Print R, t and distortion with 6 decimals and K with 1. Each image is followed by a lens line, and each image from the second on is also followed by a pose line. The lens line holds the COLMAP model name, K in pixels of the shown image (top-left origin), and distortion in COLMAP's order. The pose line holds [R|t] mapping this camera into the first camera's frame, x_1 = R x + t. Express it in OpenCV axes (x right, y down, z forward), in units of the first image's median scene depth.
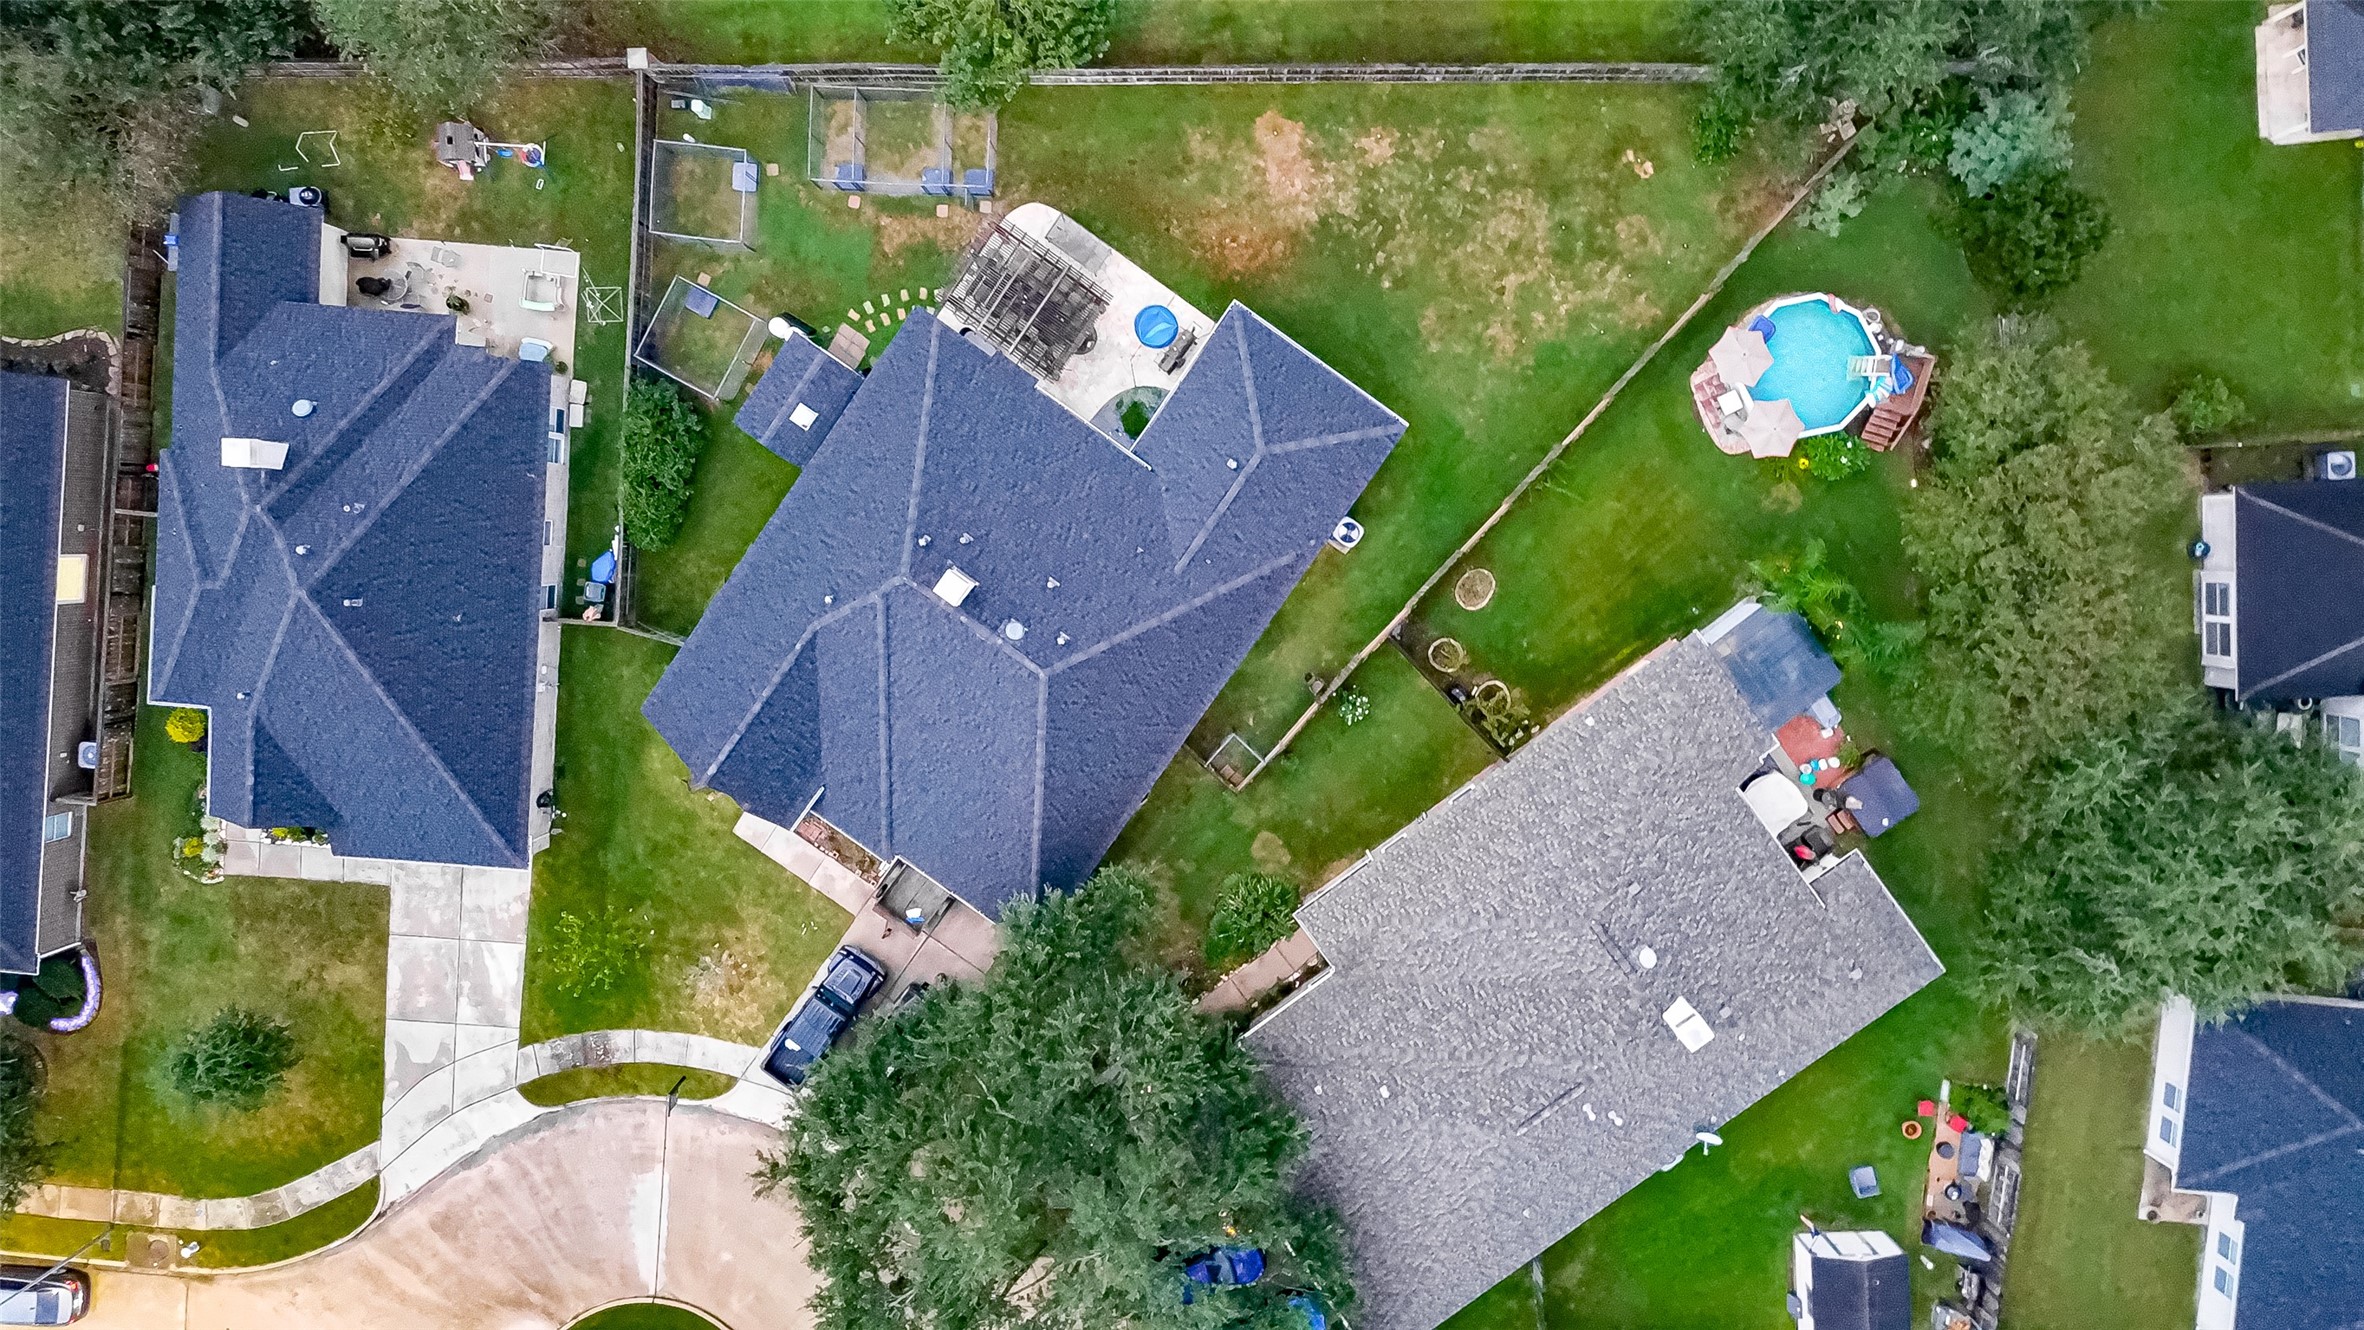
lens RADIAL K [[1787.4, 0, 1183.6], [0, 1787.4, 664.8], [0, 0, 1]] dist [0.005353, -0.000683]
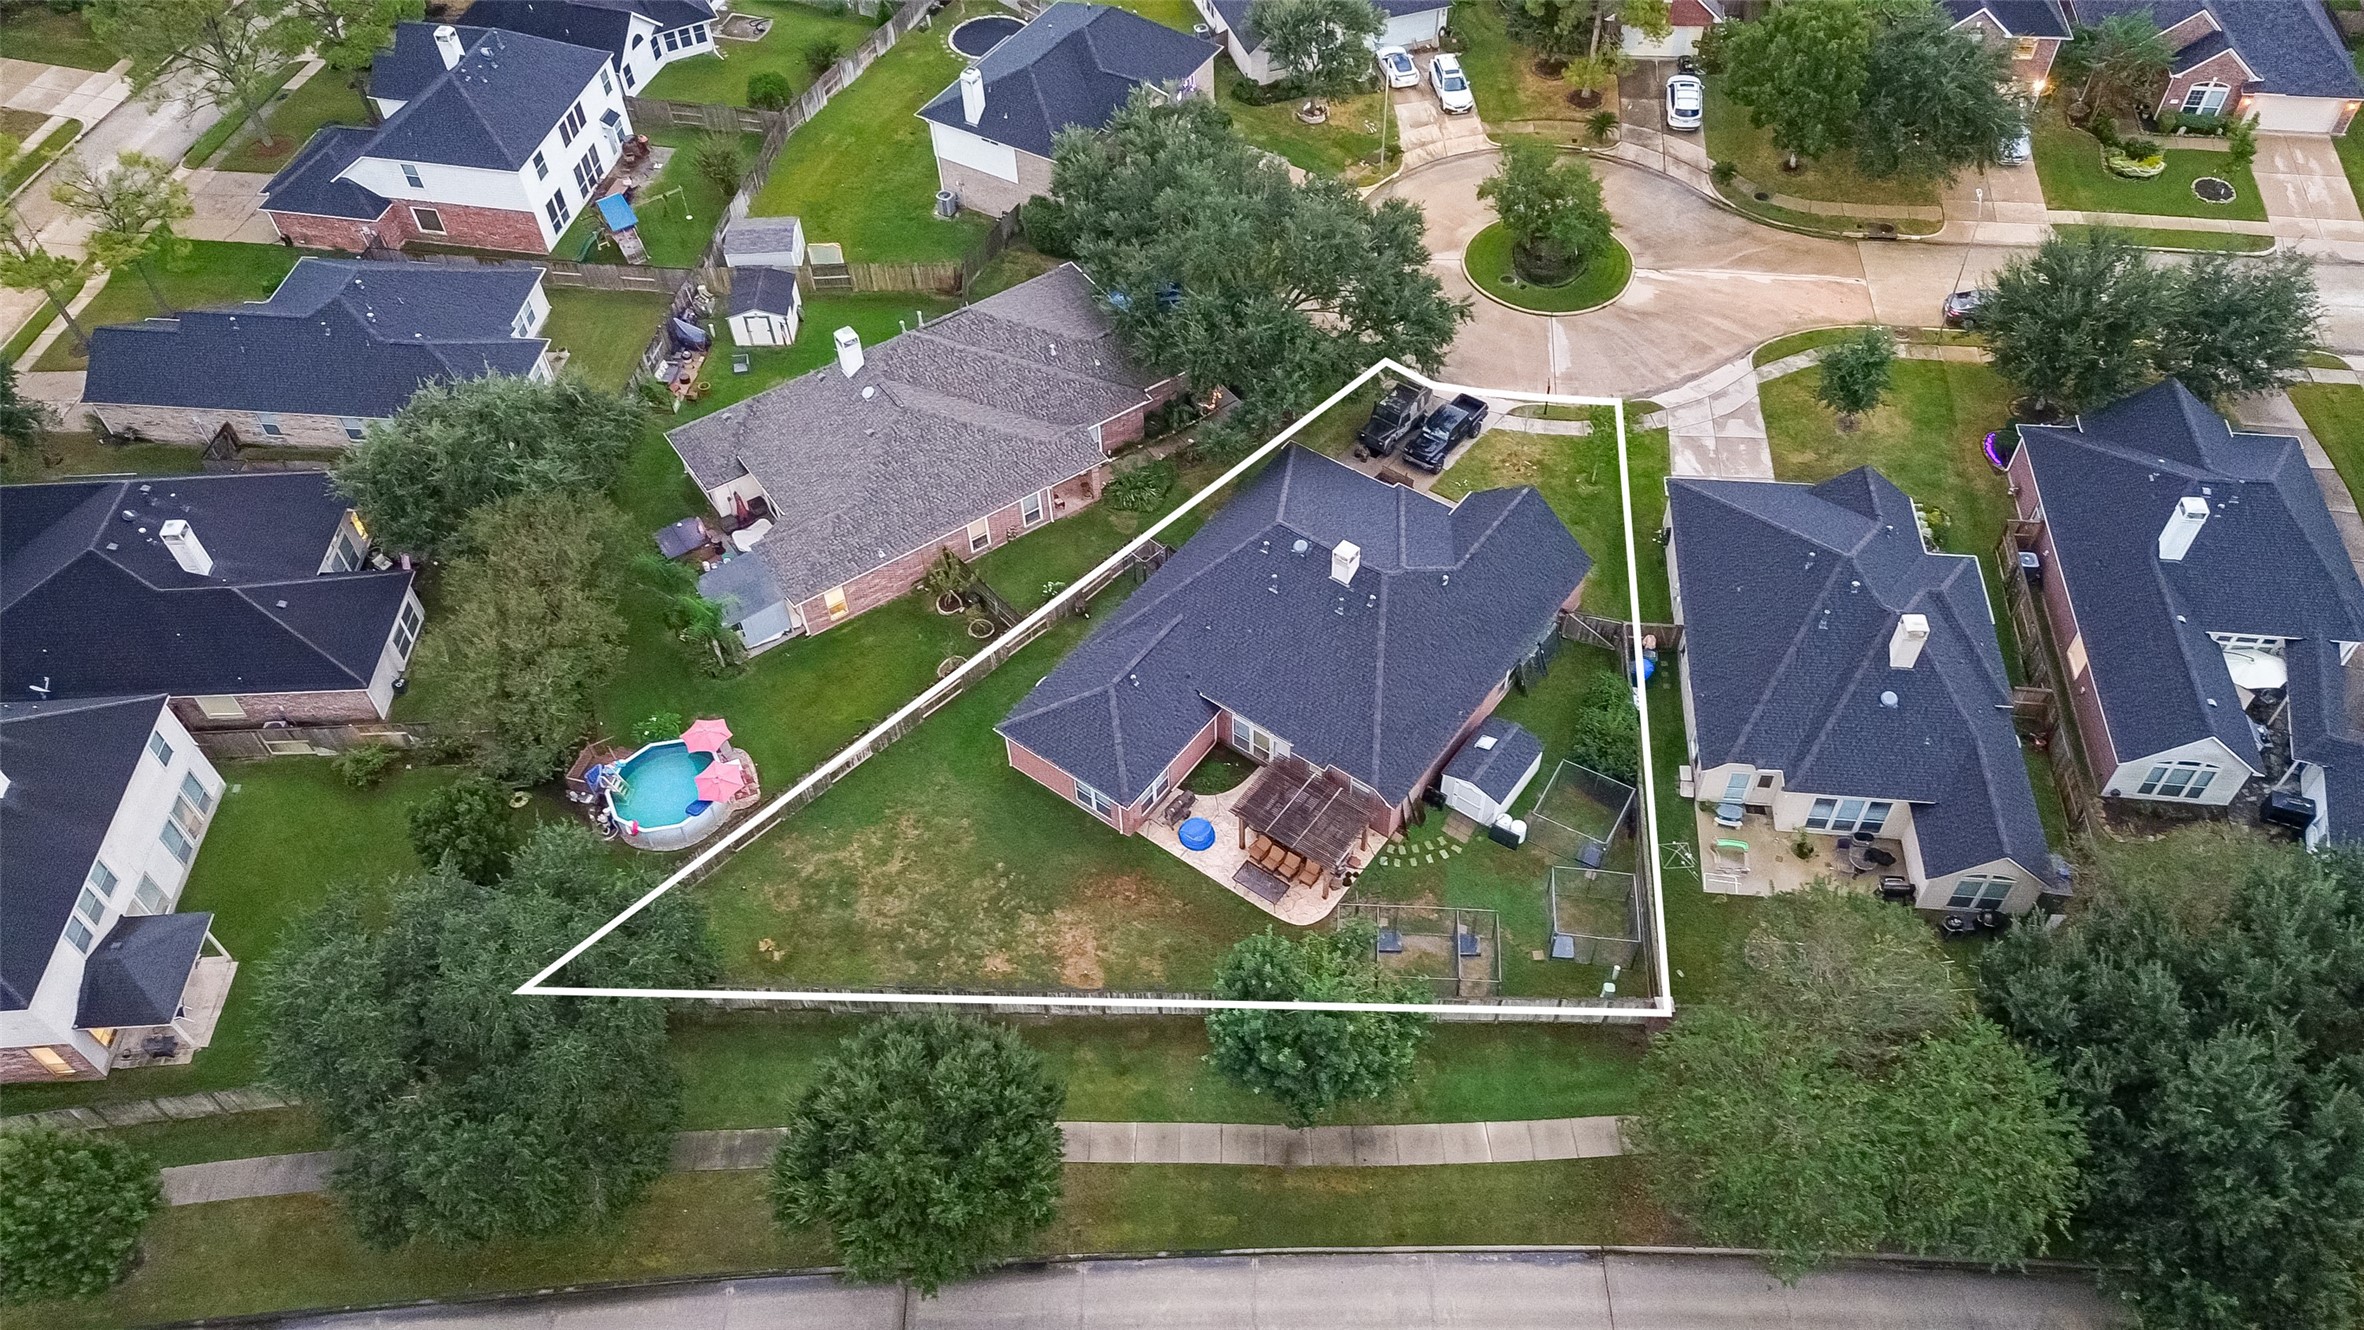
lens RADIAL K [[1787.4, 0, 1184.7], [0, 1787.4, 667.3], [0, 0, 1]] dist [0.005353, -0.000683]
pose [[-0.998269, 0.008042, 0.058256, -0.076739], [0.030473, -0.776499, 0.629381, -0.845492], [0.050297, 0.630067, 0.774911, 0.015179]]
